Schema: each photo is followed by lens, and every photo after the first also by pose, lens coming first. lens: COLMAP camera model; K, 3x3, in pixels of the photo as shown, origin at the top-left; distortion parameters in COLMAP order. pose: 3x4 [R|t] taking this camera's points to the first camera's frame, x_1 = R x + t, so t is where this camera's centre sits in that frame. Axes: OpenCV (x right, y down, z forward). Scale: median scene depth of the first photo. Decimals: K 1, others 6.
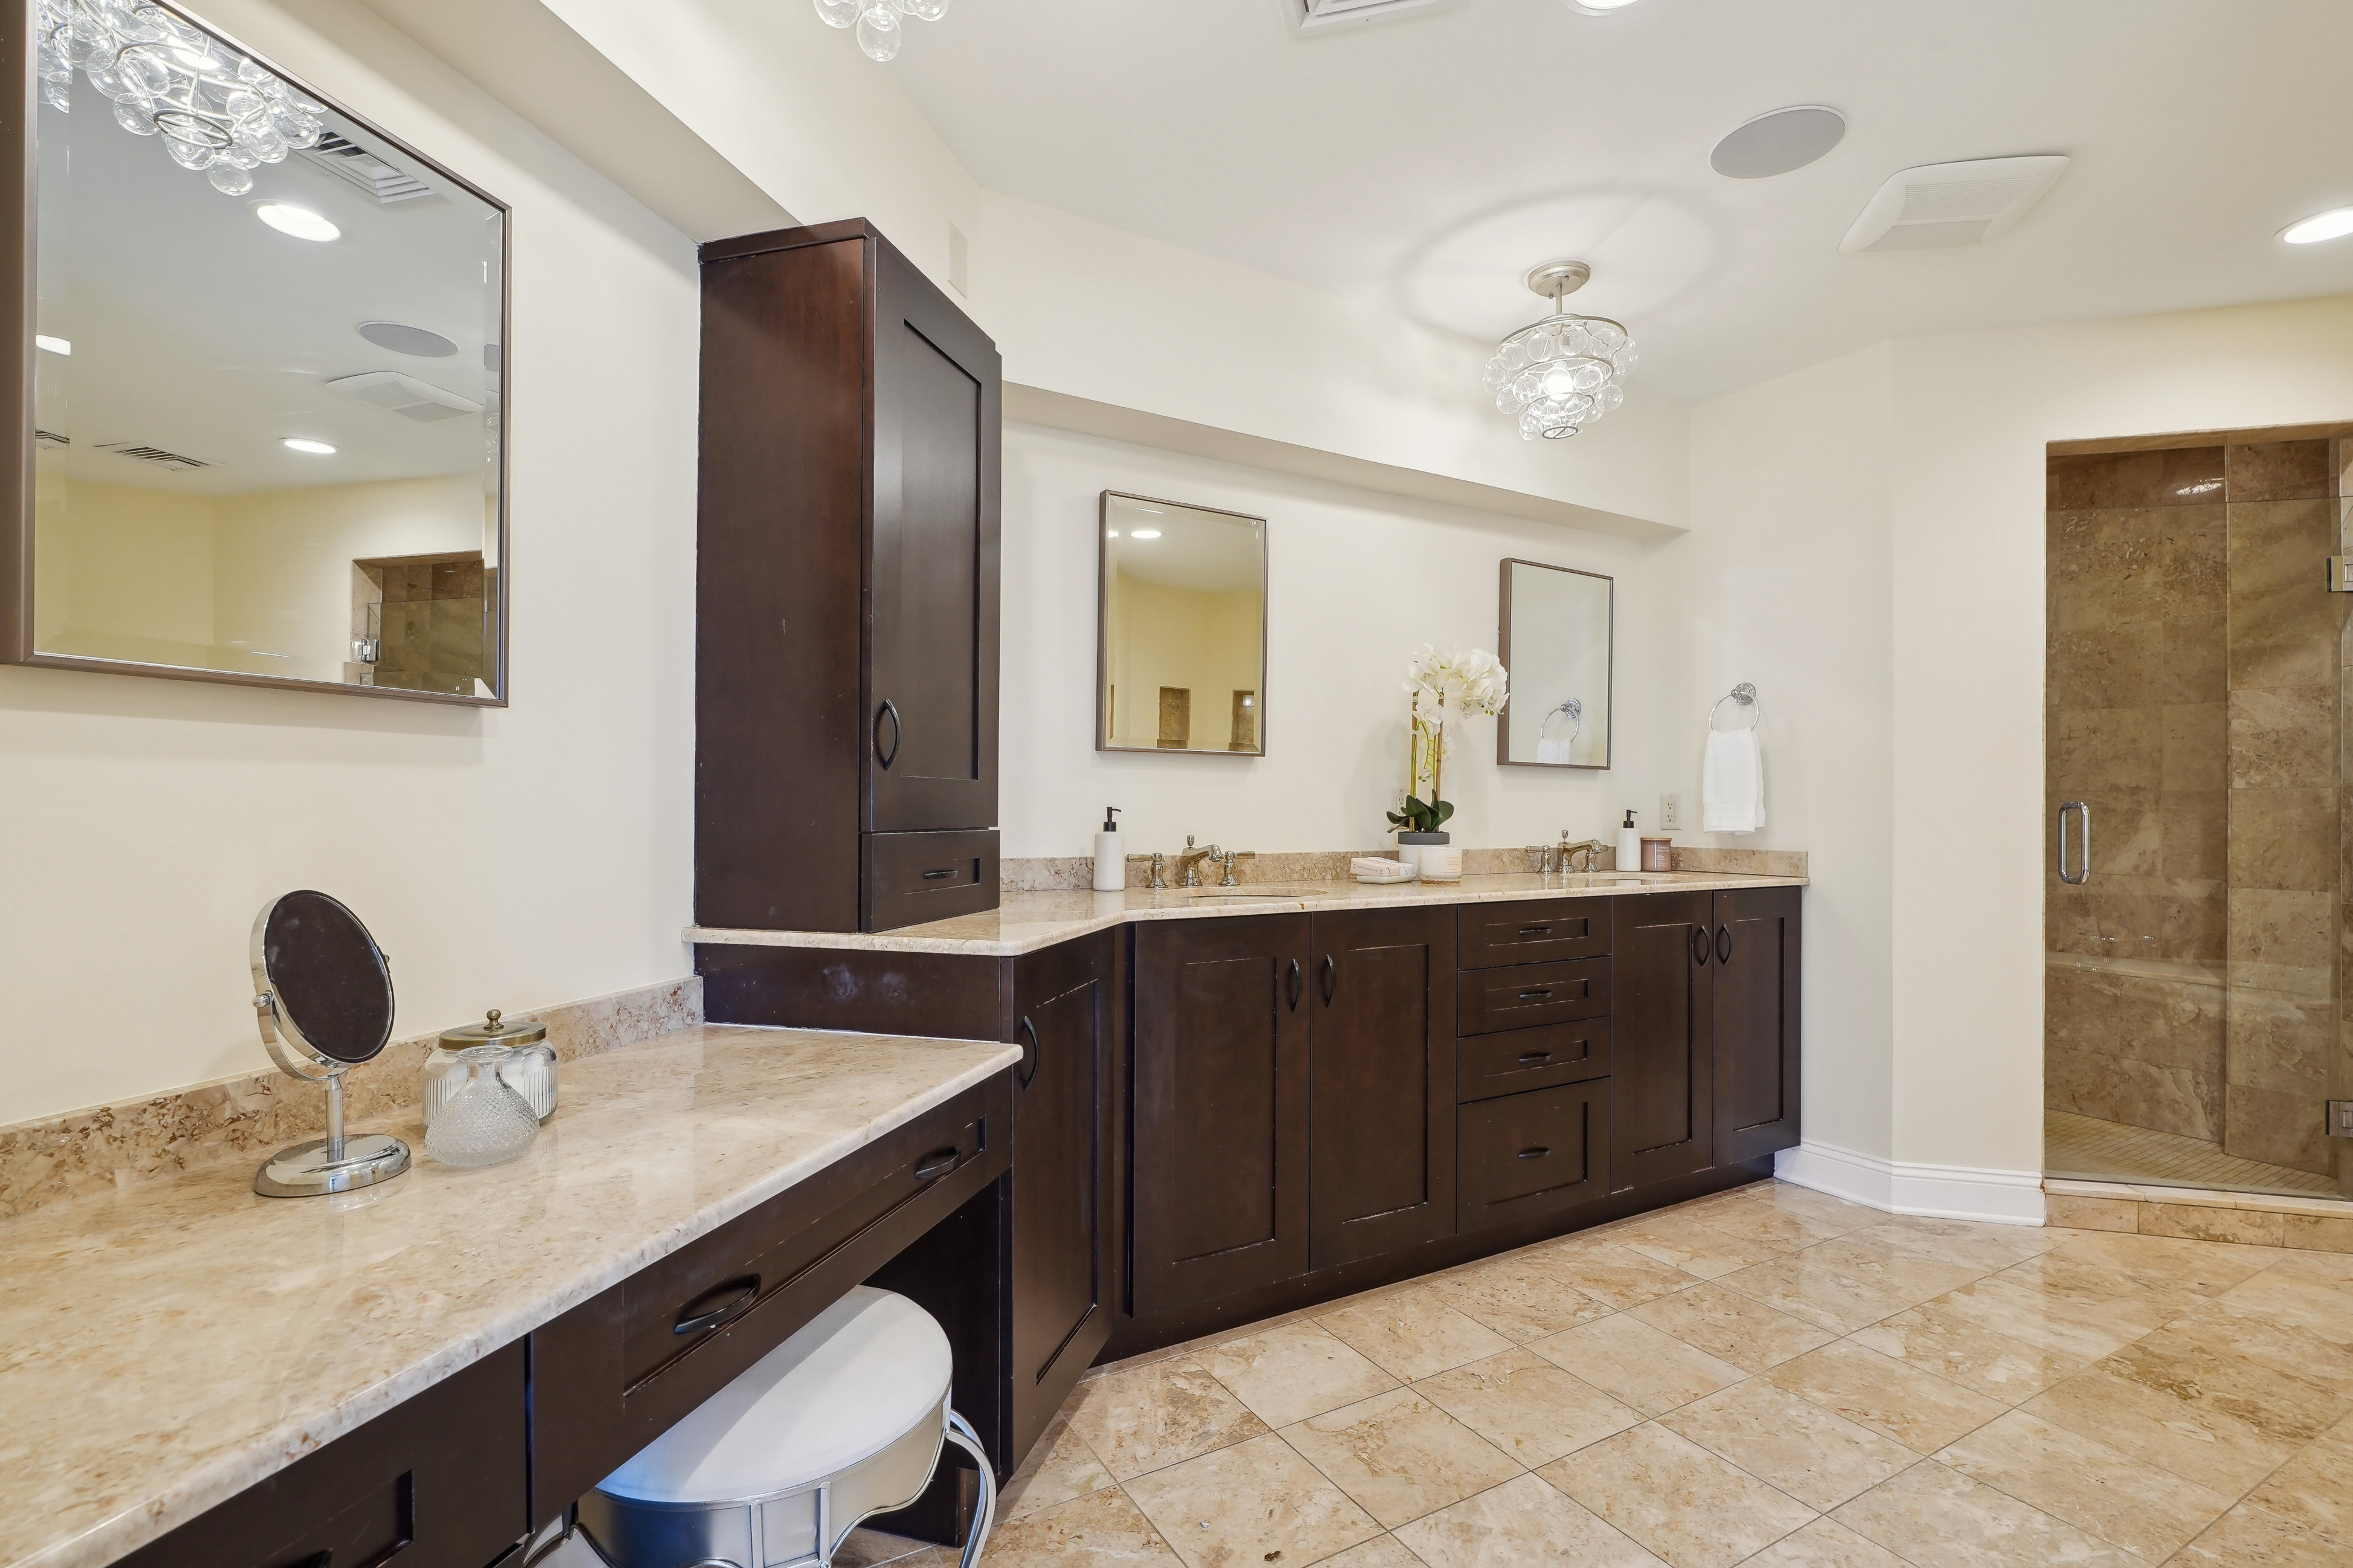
lens RADIAL K [[1088.9, 0, 1177.2], [0, 1088.9, 797.5], [0, 0, 1]] dist [-0.018163, -0.000123]
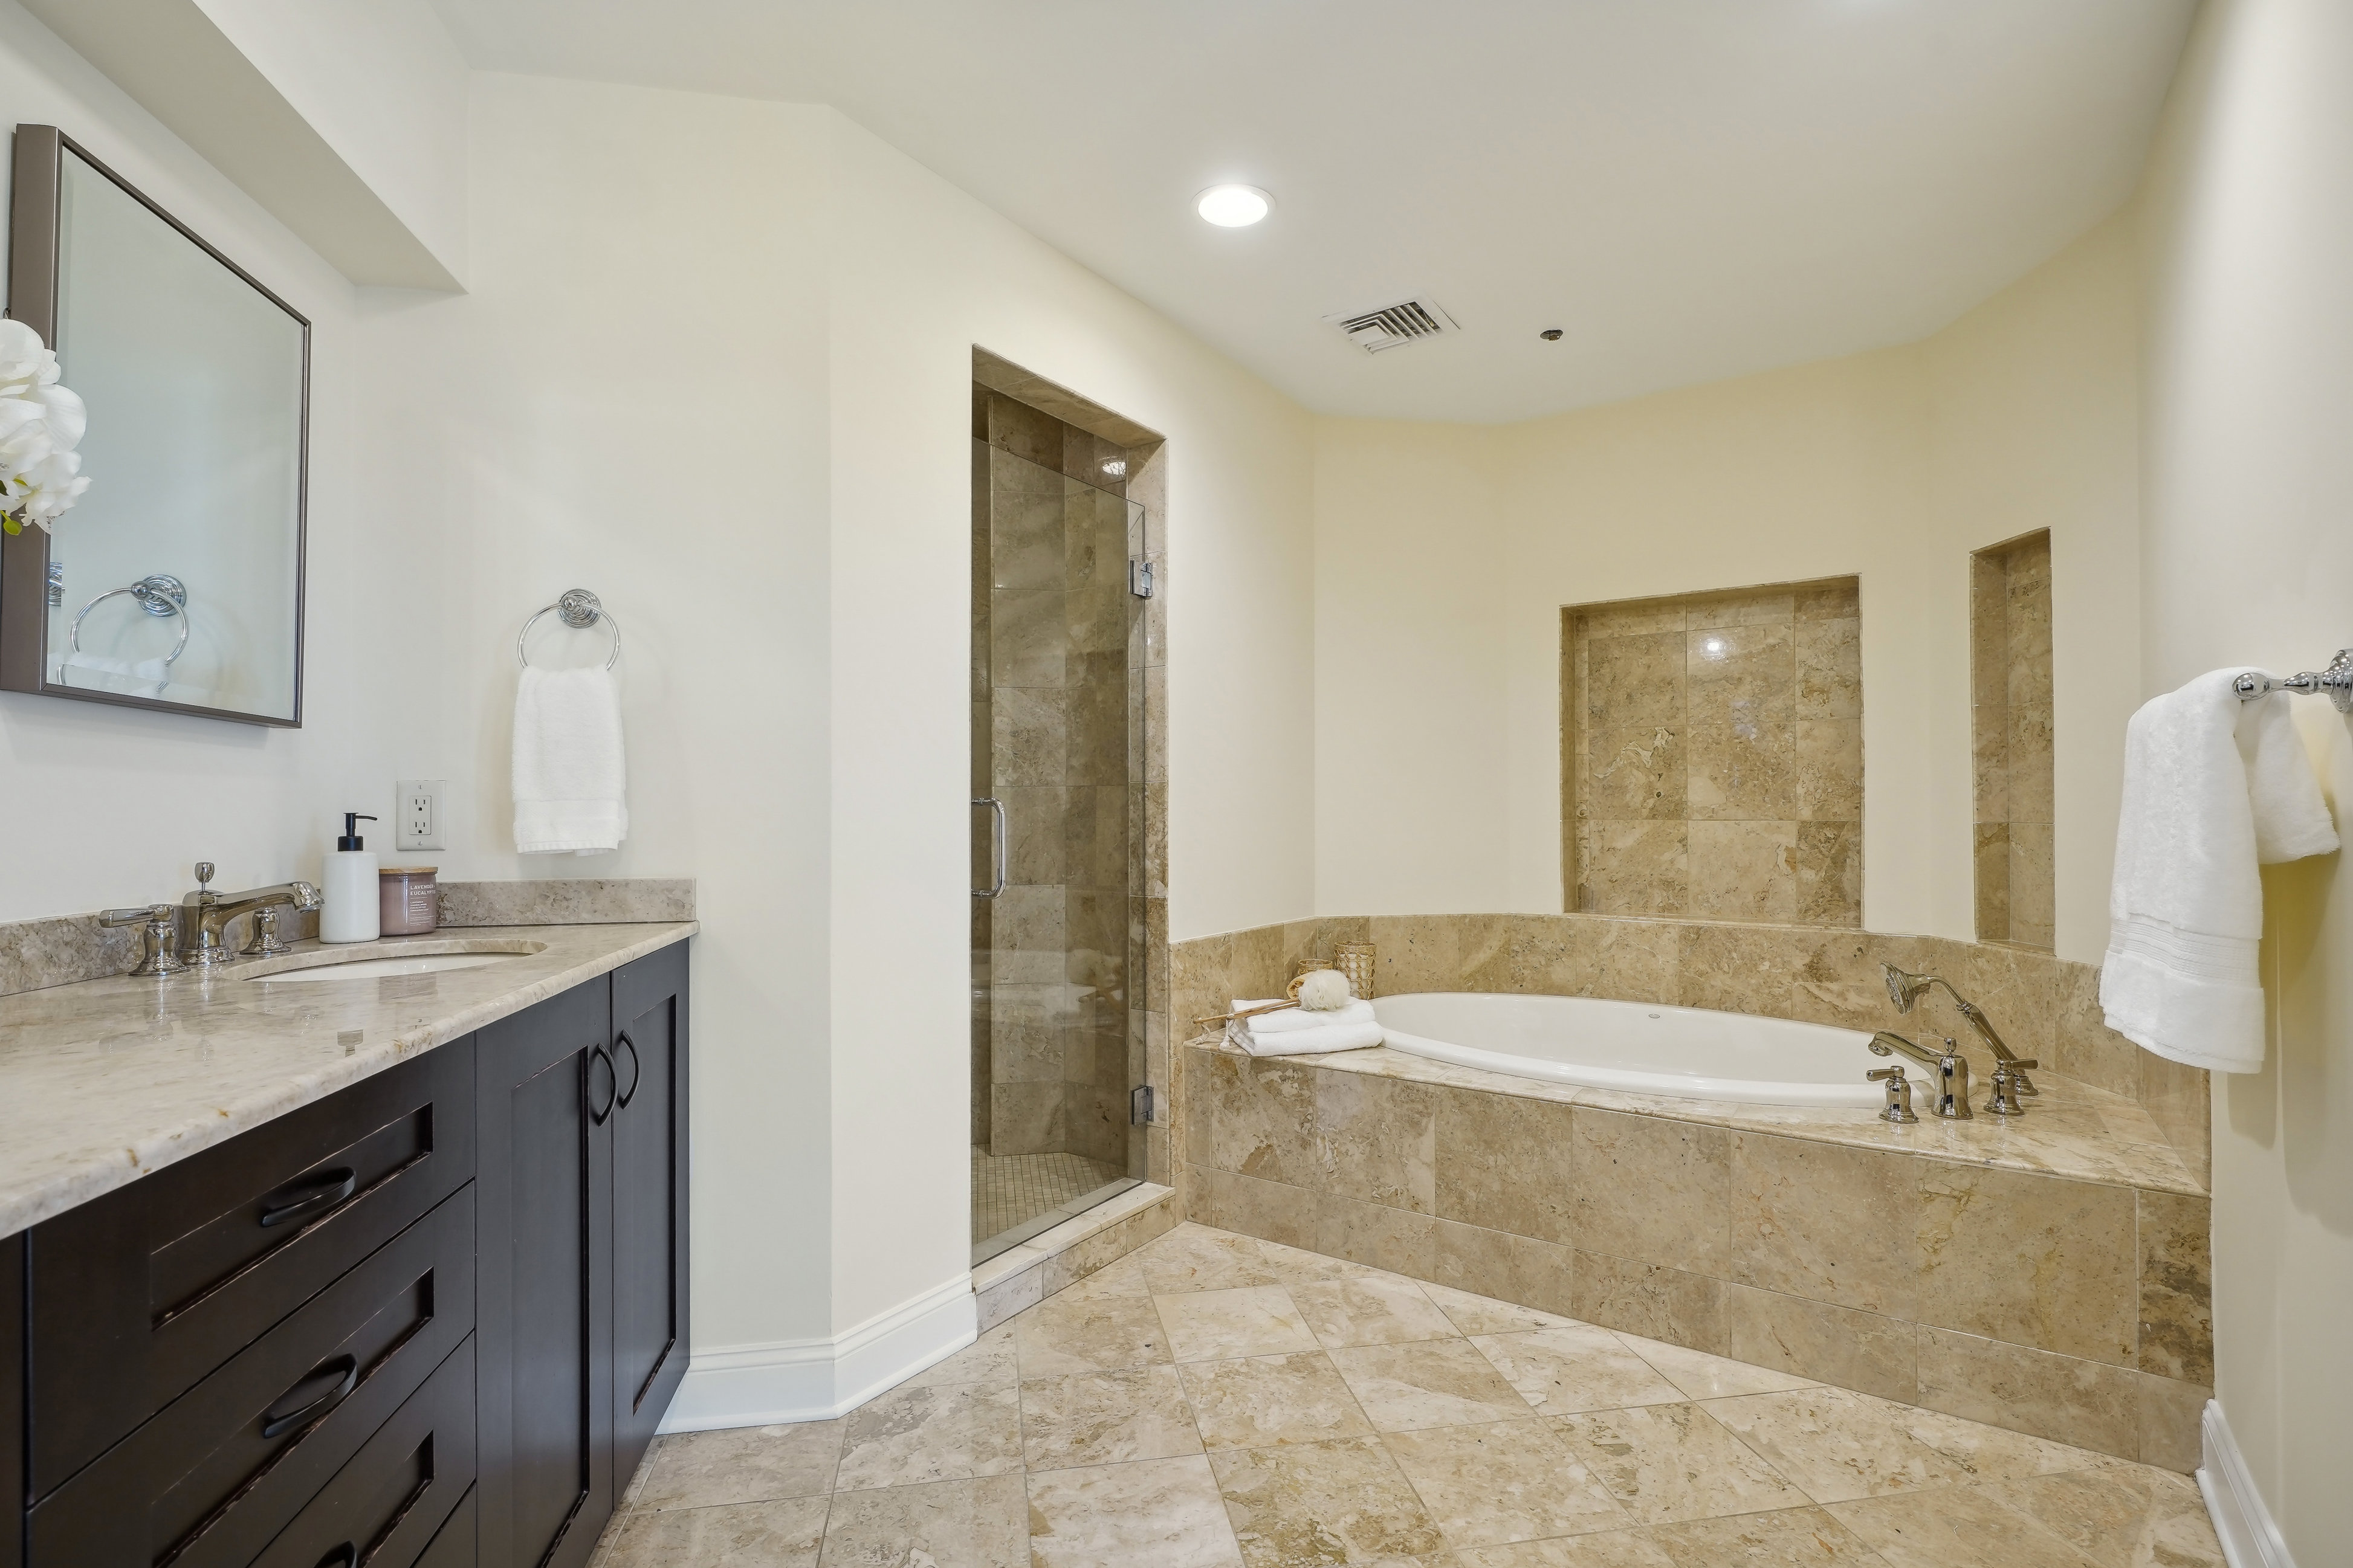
lens RADIAL K [[1088.9, 0, 1178.9], [0, 1088.9, 798.6], [0, 0, 1]] dist [-0.018163, -0.000123]
pose [[0.337911, 0.002740, 0.941174, 0.095614], [-0.004668, 0.999988, -0.001235, 0.004026], [-0.941167, -0.003976, 0.337920, 0.512094]]
